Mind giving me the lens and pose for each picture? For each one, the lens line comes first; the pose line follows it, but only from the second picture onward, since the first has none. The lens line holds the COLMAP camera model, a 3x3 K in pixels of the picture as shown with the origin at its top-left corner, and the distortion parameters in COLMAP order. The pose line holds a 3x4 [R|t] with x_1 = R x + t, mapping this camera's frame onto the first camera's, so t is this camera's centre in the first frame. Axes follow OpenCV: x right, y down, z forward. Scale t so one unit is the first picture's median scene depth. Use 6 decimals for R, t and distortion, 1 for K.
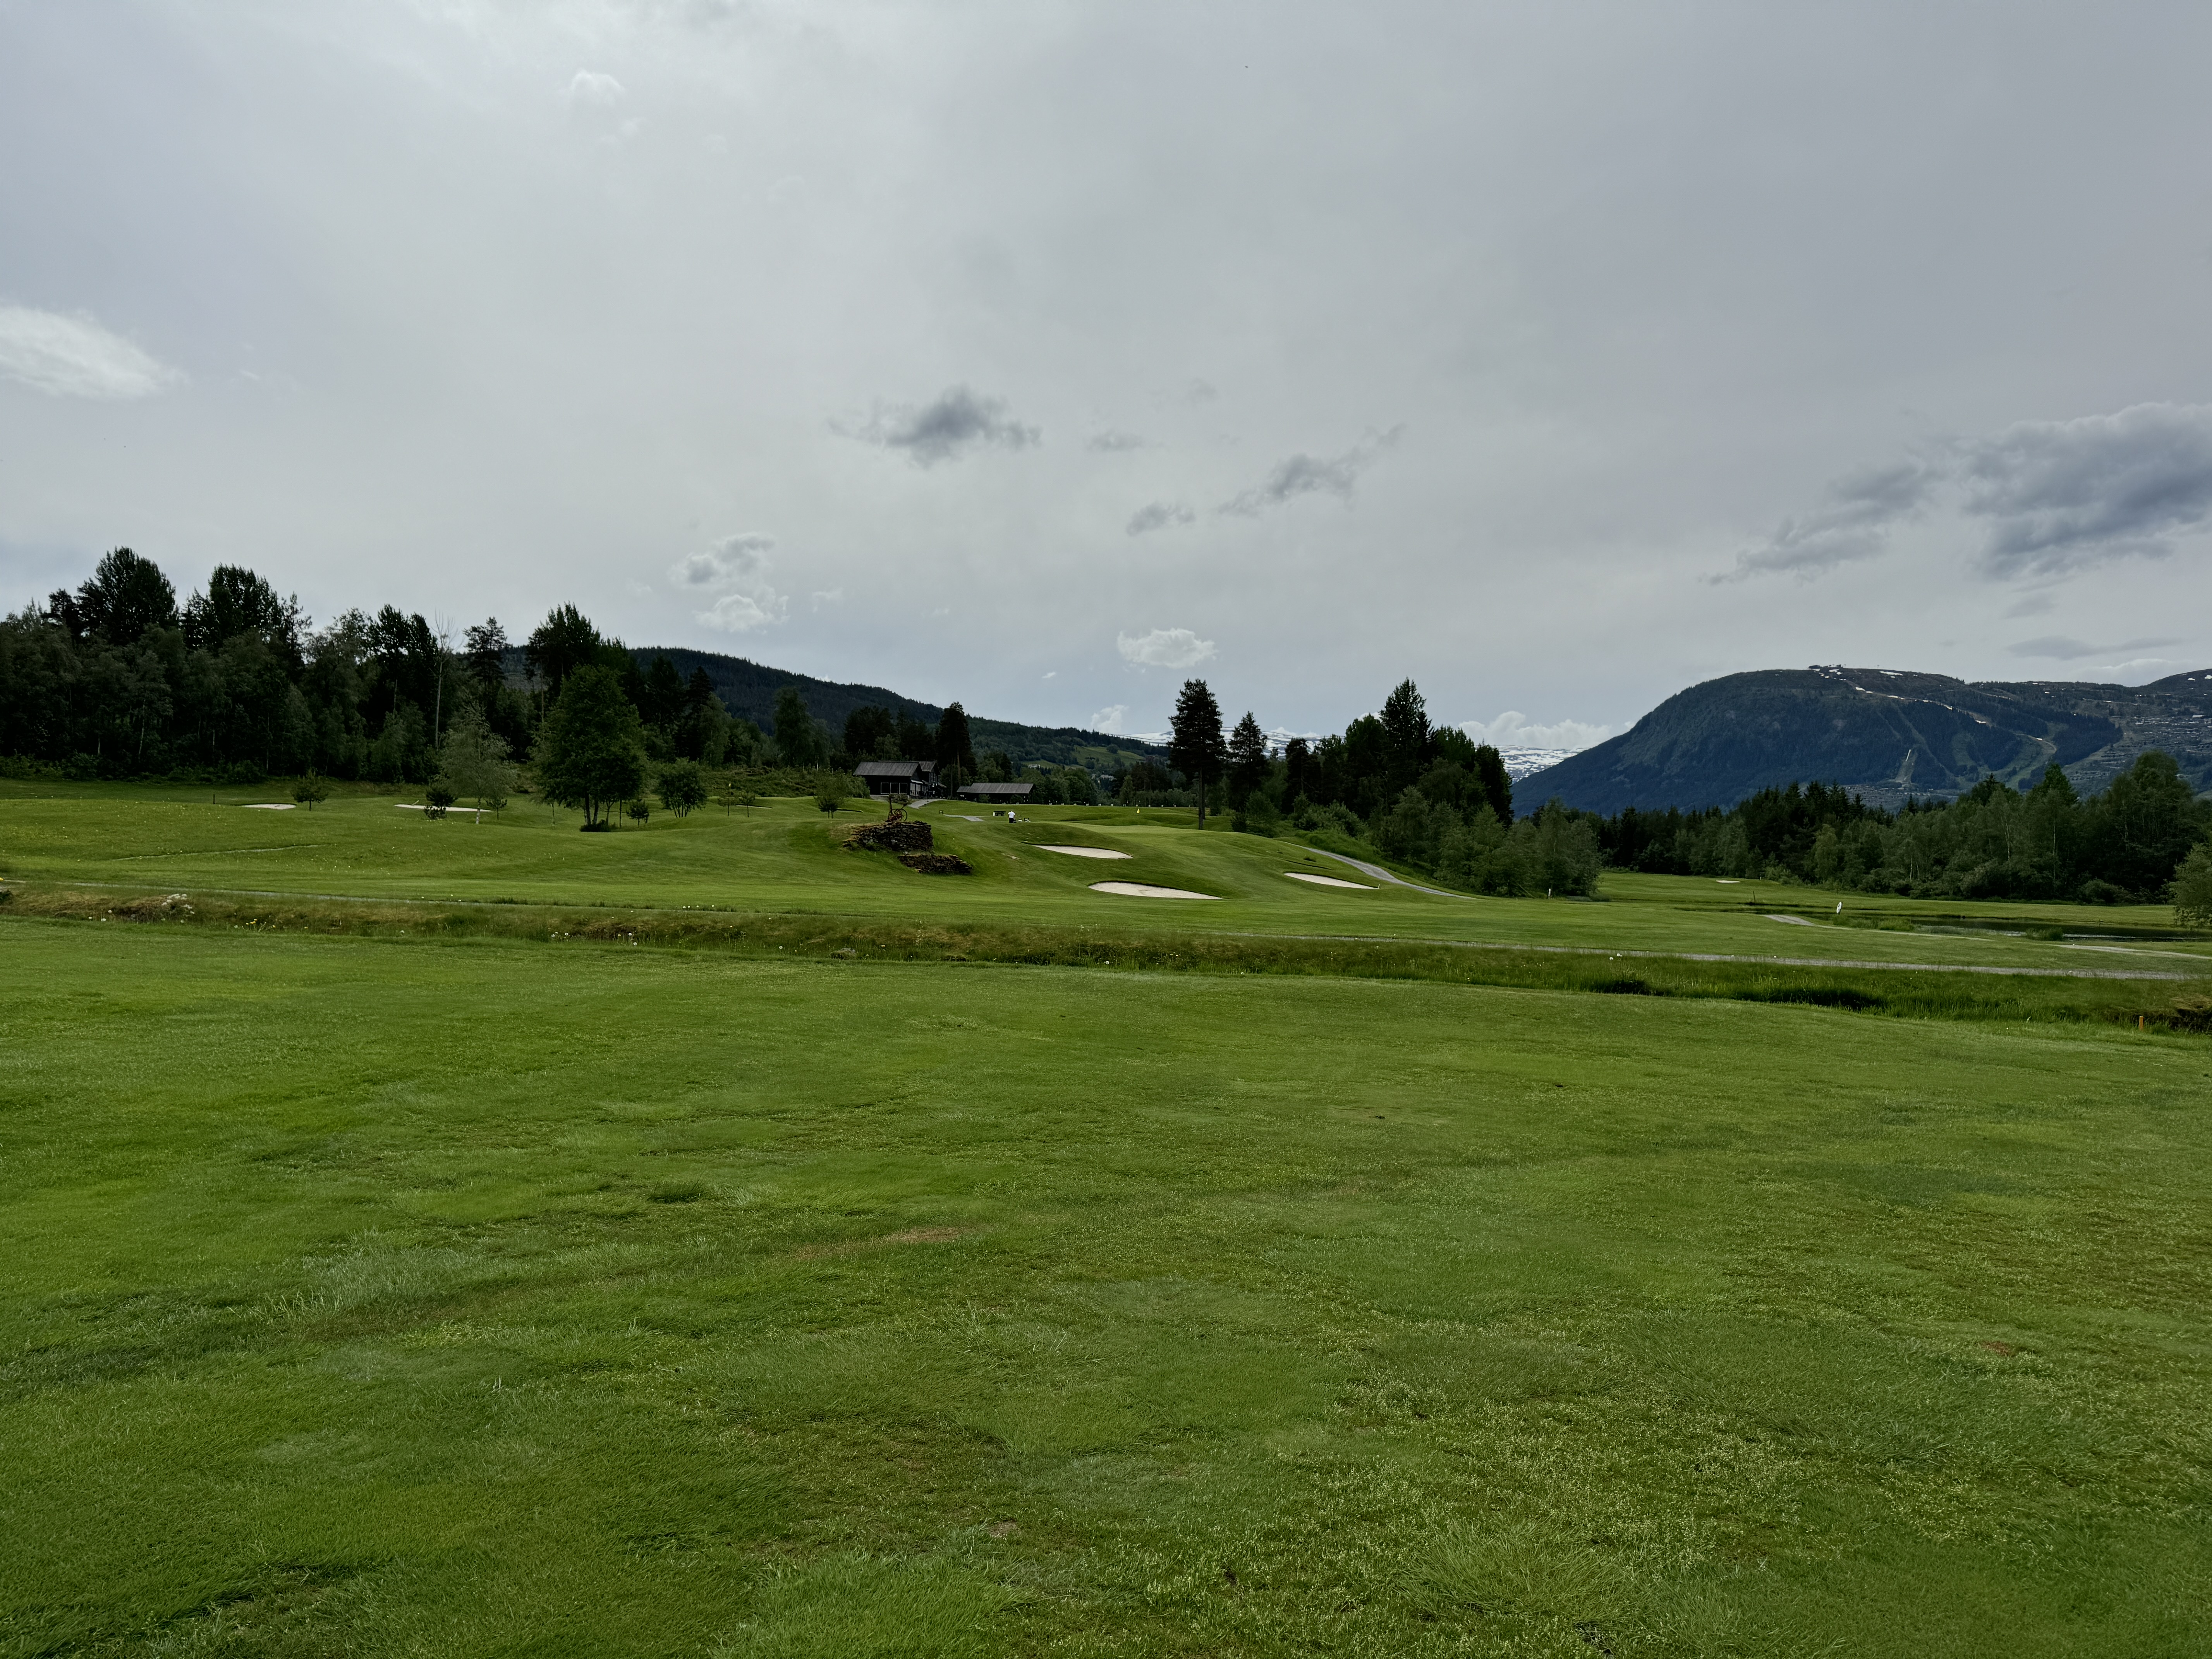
lens RADIAL K [[1583.4, 0, 1106.0], [0, 1583.4, 829.5], [0, 0, 1]] dist [0.056194, -0.004043]
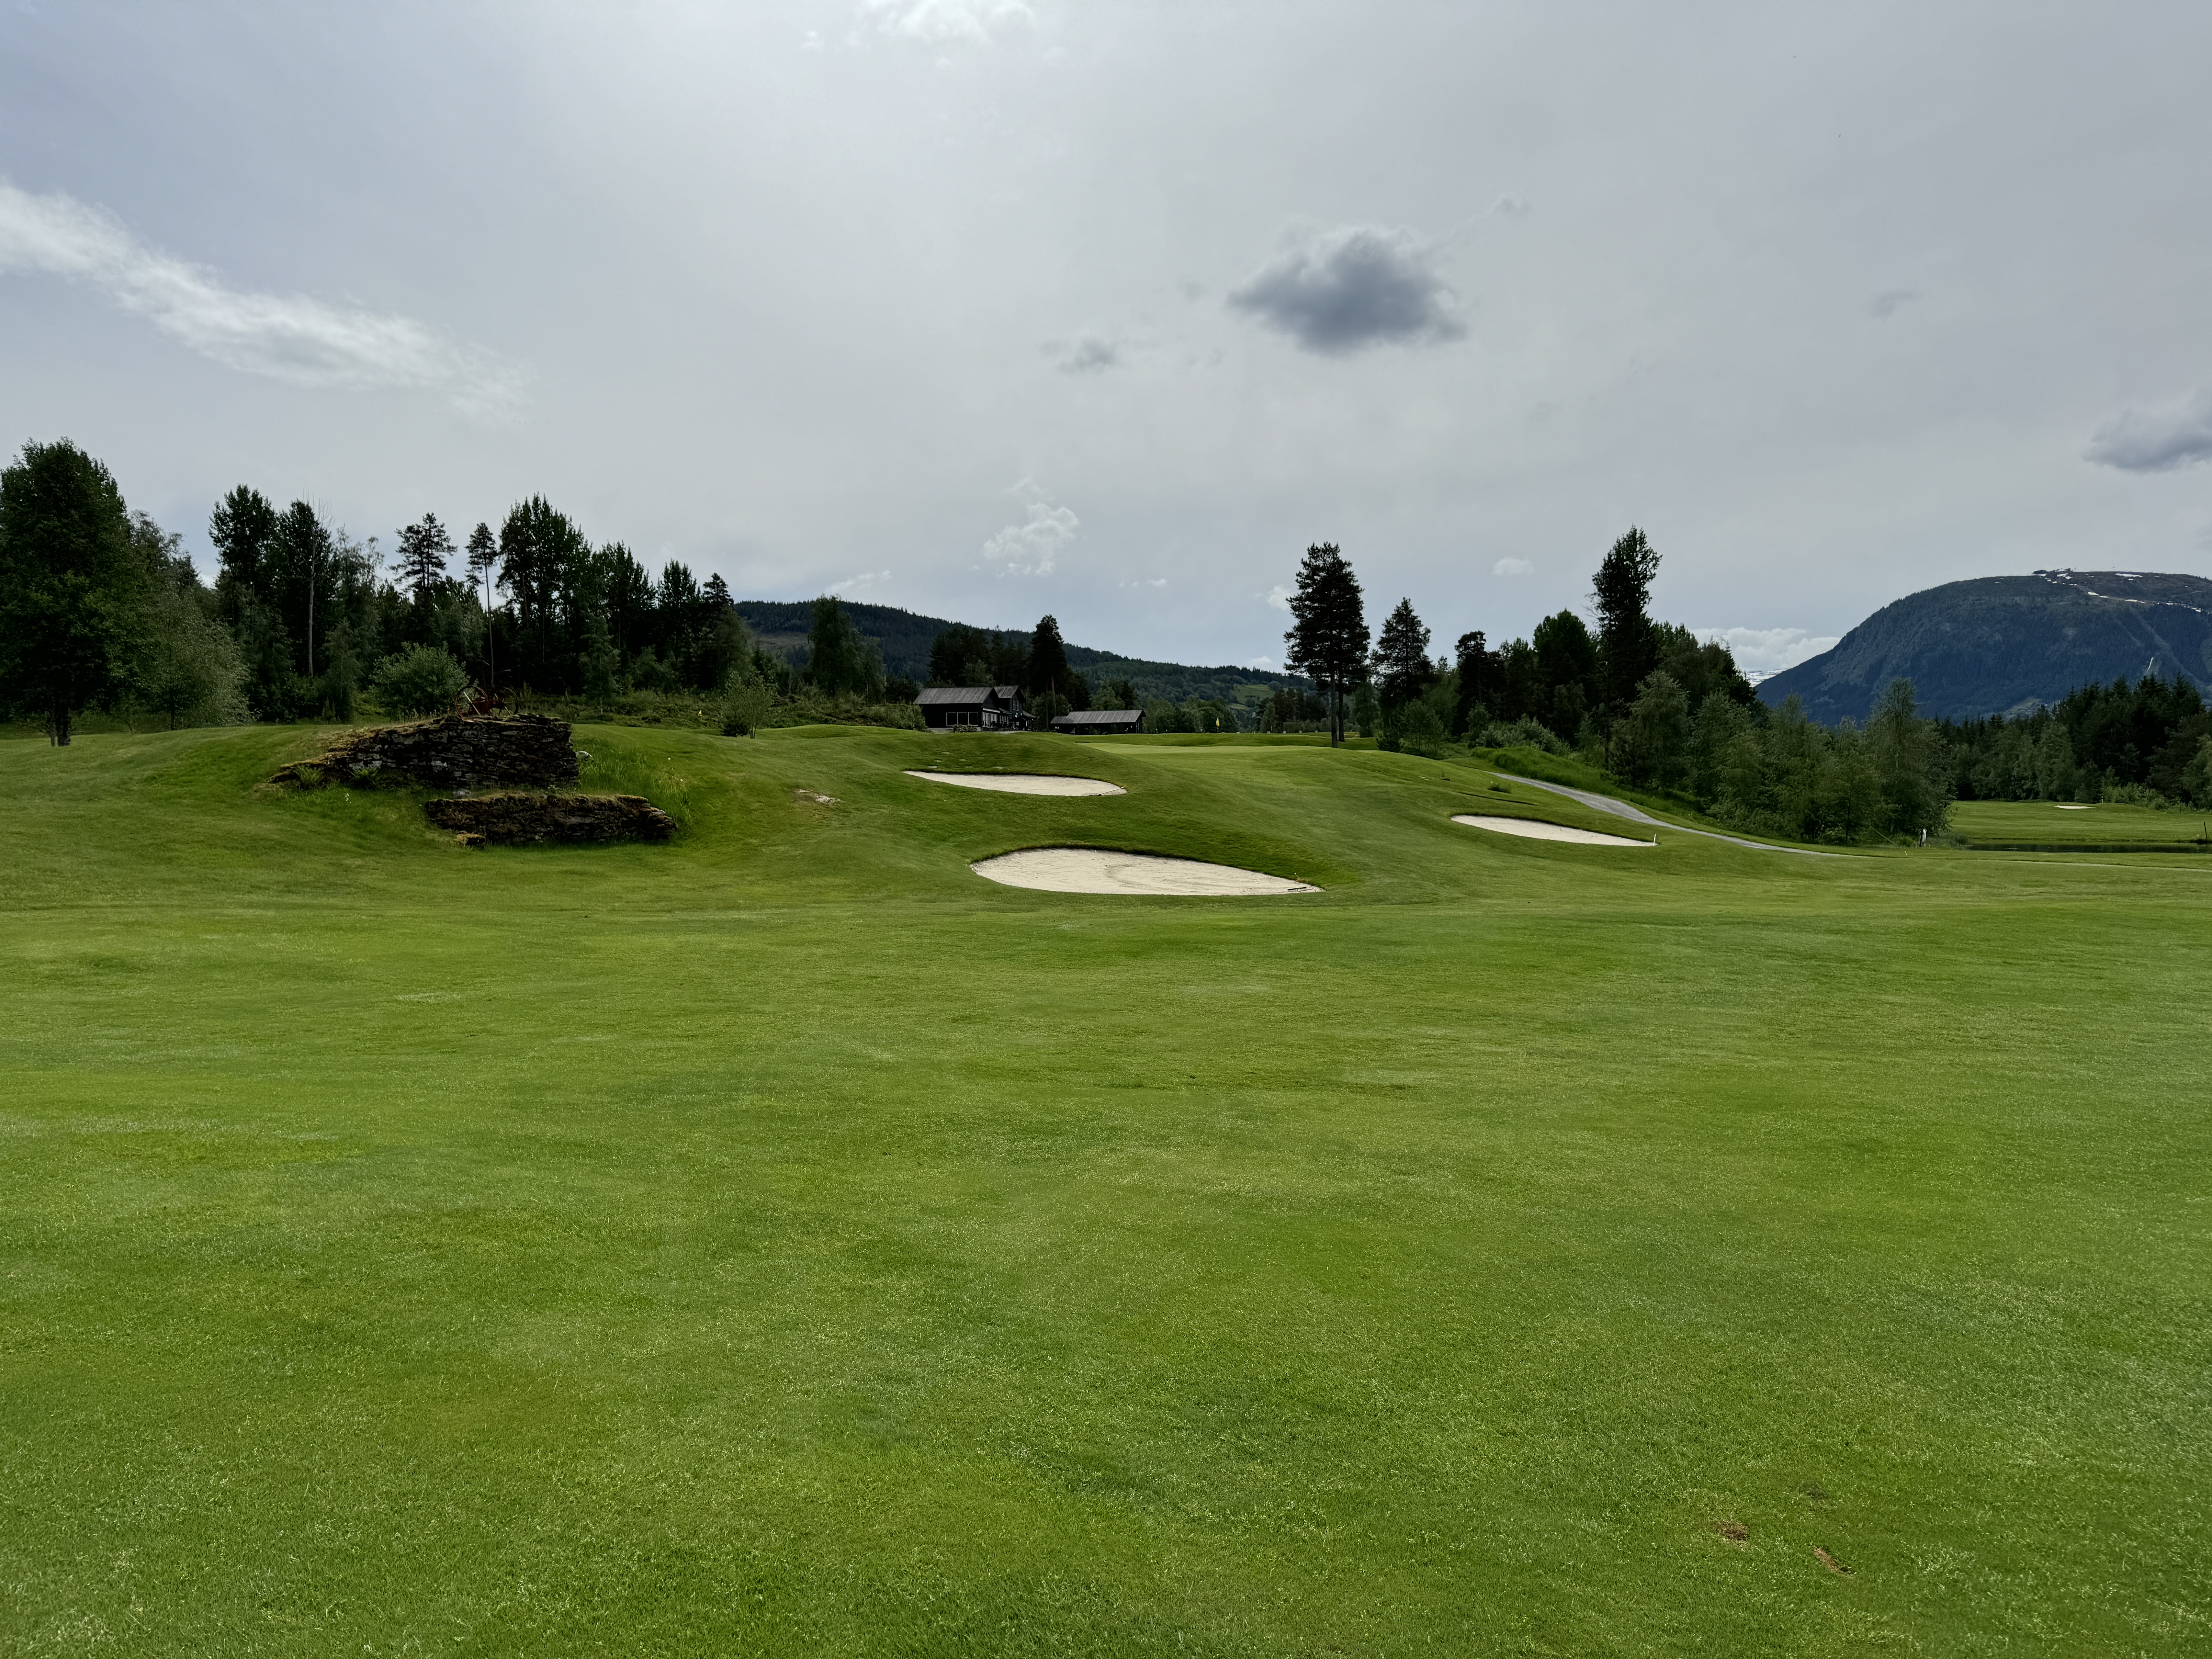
lens RADIAL K [[1583.4, 0, 1106.0], [0, 1583.4, 829.5], [0, 0, 1]] dist [0.056194, -0.004043]
pose [[0.994008, -0.024400, -0.106546, 0.024167], [0.028171, 0.999024, 0.034033, 0.004918], [0.105612, -0.036831, 0.993725, 0.209198]]
